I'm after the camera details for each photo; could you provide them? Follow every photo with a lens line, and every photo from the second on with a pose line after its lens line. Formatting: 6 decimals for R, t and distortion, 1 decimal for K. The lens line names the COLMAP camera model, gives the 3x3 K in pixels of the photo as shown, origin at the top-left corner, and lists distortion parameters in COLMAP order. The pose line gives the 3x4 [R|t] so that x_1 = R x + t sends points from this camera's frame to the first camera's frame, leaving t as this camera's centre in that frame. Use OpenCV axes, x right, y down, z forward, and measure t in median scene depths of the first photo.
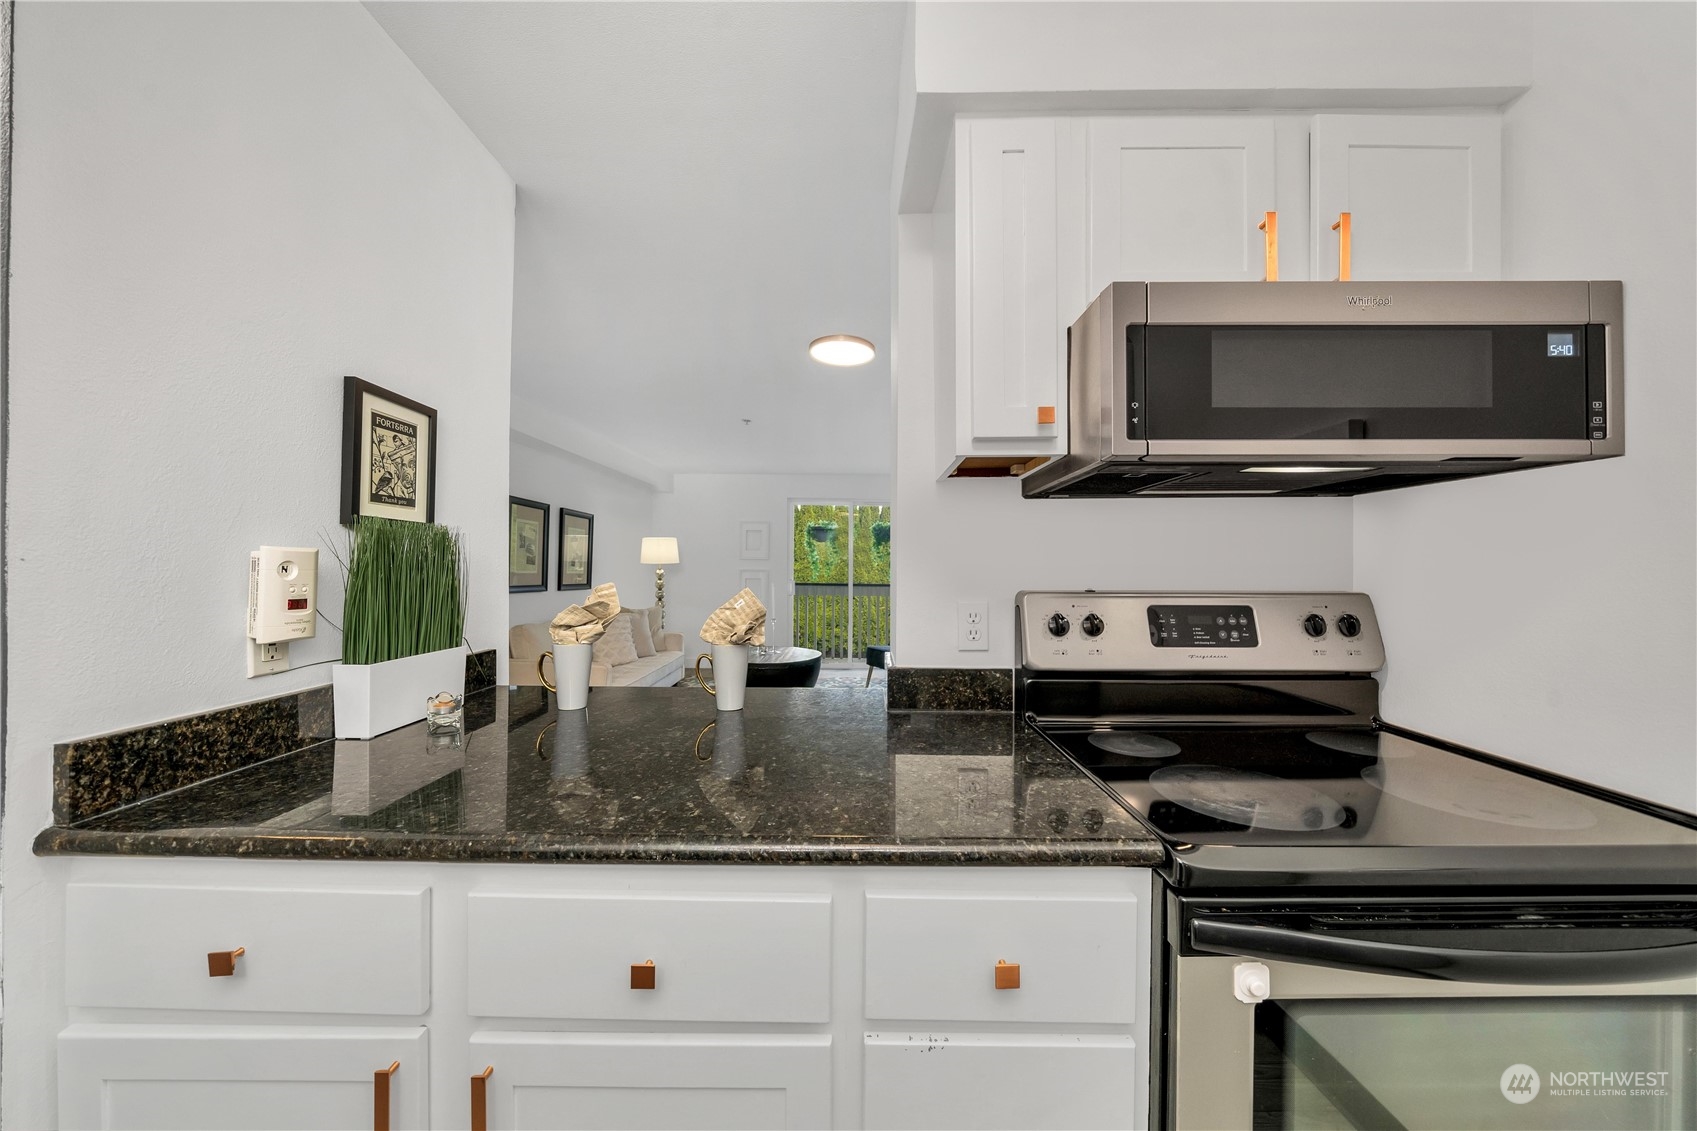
lens RADIAL K [[582.4, 0, 843.9], [0, 582.4, 566.0], [0, 0, 1]] dist [-0.009522, 0.001296]
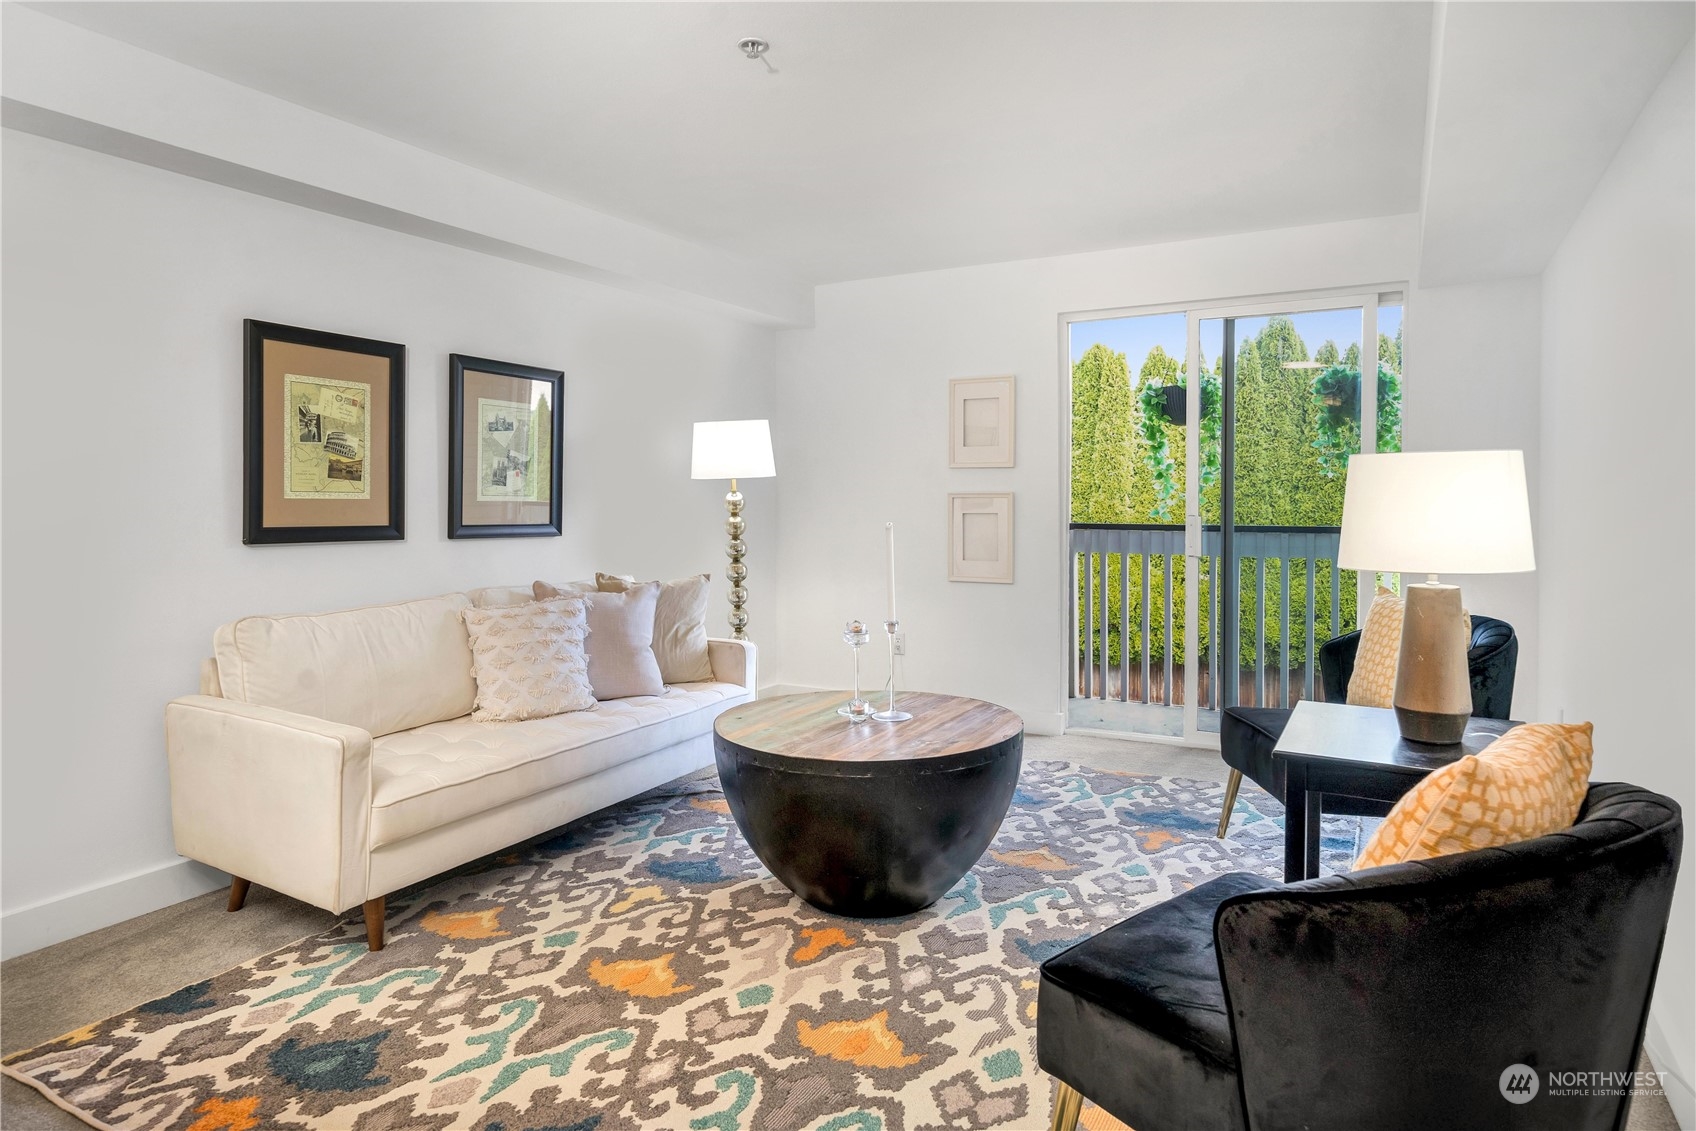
lens RADIAL K [[1006.2, 0, 844.7], [0, 1006.2, 528.0], [0, 0, 1]] dist [0.002352, 0.004406]
pose [[0.883177, 0.001667, -0.469037, 0.159553], [0.012056, 0.999583, 0.026253, 0.018884], [0.468885, -0.028840, 0.882788, 0.495057]]
